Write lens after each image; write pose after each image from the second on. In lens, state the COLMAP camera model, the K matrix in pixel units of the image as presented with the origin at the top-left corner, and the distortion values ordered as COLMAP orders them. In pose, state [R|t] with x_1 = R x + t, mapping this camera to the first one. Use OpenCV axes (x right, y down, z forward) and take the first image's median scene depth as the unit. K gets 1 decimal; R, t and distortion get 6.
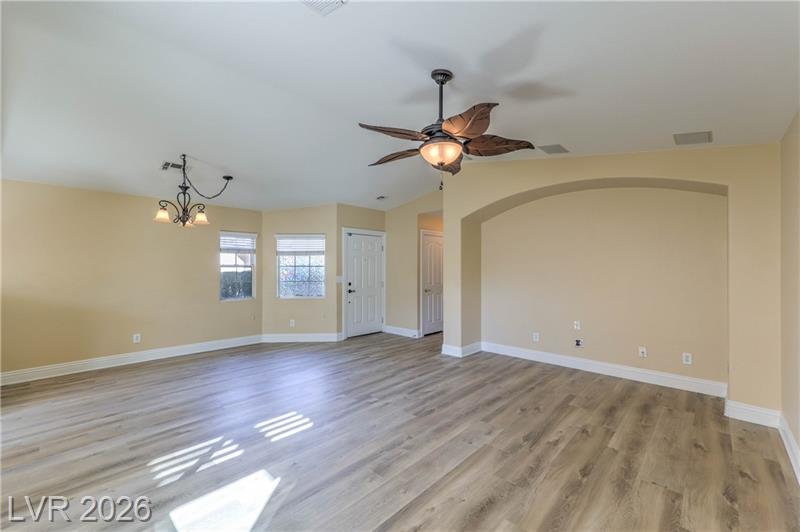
lens RADIAL K [[329.2, 0, 404.1], [0, 329.2, 265.9], [0, 0, 1]] dist [0.001259, 0.000152]
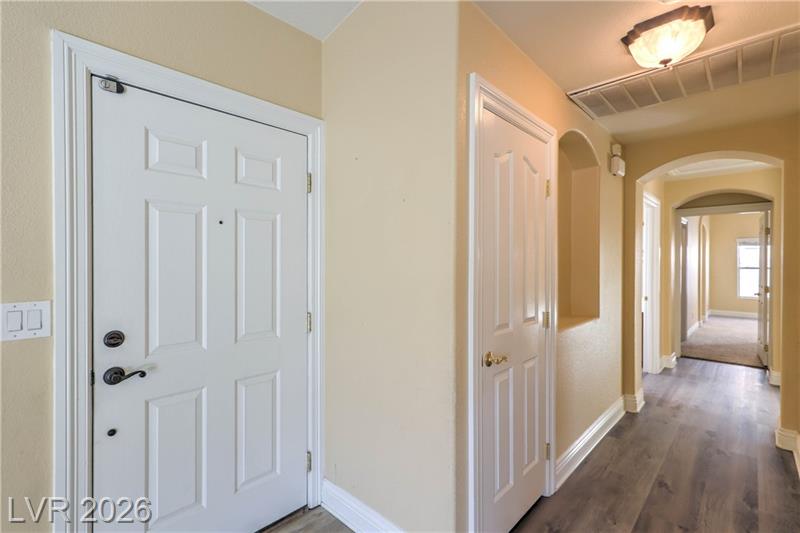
lens RADIAL K [[370.3, 0, 403.7], [0, 370.3, 264.9], [0, 0, 1]] dist [0.001372, 0.000106]
pose [[0.999994, 0.002884, -0.001887, 0.014528], [-0.002862, 0.999927, 0.011771, 0.013088], [0.001921, -0.011766, 0.999929, 1.338827]]
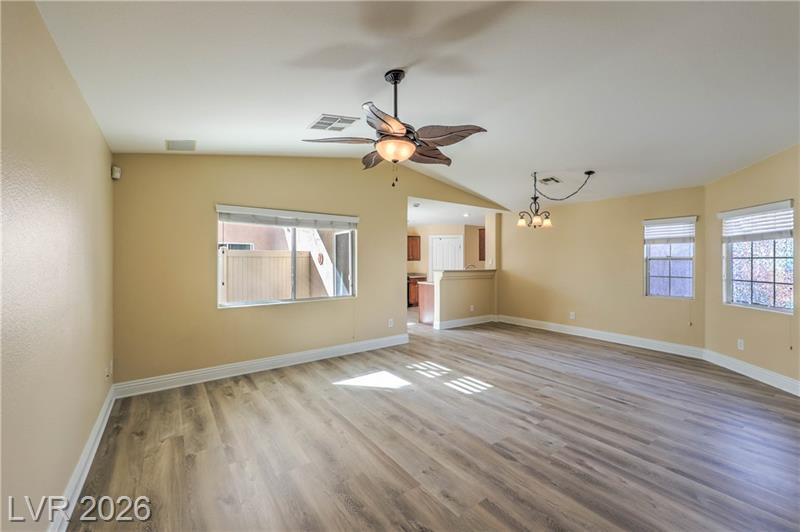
lens RADIAL K [[326.0, 0, 402.8], [0, 326.0, 258.0], [0, 0, 1]] dist [0.004818, 0.000442]
pose [[-0.189425, -0.006565, -0.981873, 0.707503], [0.007150, 0.999942, -0.008065, 0.003134], [0.981869, -0.008548, -0.189367, 0.765017]]
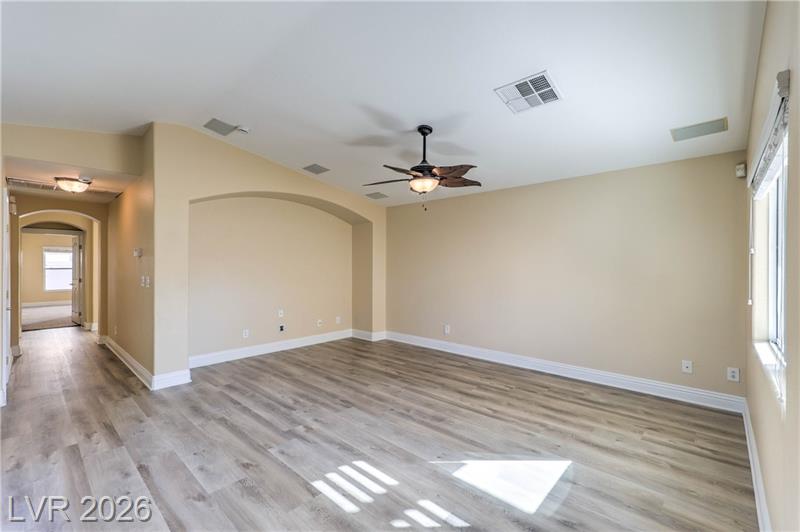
lens RADIAL K [[342.0, 0, 408.2], [0, 342.0, 264.3], [0, 0, 1]] dist [0.009005, 0.000033]
pose [[-0.022796, 0.004465, 0.999730, -0.858307], [-0.007942, 0.999958, -0.004647, 0.006459], [-0.999709, -0.008046, -0.022760, 0.693104]]
